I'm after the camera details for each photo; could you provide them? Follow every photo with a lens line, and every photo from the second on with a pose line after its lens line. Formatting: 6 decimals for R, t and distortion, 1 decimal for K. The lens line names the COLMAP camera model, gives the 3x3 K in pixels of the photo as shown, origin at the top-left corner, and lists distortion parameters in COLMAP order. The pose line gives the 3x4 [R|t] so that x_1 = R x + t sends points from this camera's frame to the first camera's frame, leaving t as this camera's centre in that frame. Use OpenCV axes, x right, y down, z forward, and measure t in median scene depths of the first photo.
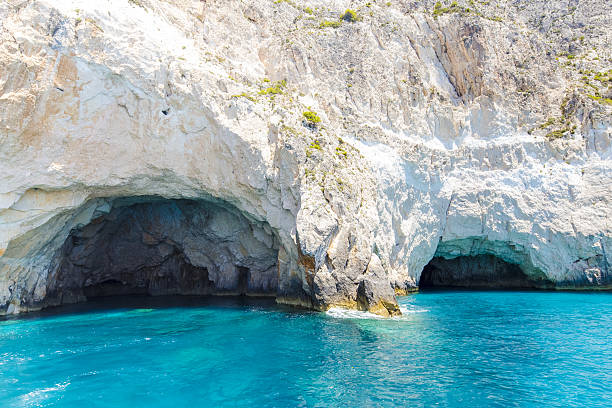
lens RADIAL K [[782.7, 0, 305.6], [0, 782.7, 204.8], [0, 0, 1]] dist [0.039871, 0.000000]
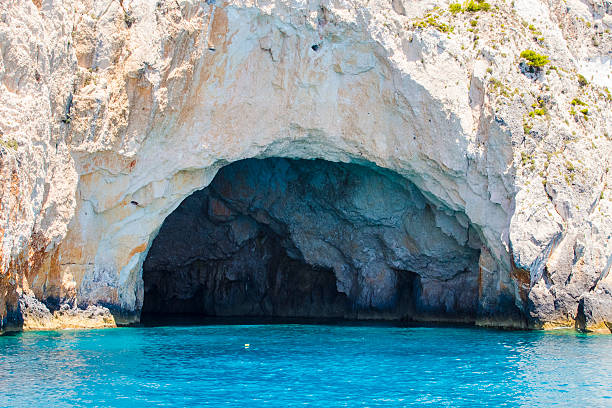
lens RADIAL K [[782.7, 0, 300.4], [0, 782.7, 230.5], [0, 0, 1]] dist [0.039871, 0.000000]
pose [[0.962657, 0.021759, -0.269850, -0.000134], [-0.016422, 0.999623, 0.022021, 0.025379], [0.270227, -0.016767, 0.962651, 0.281324]]
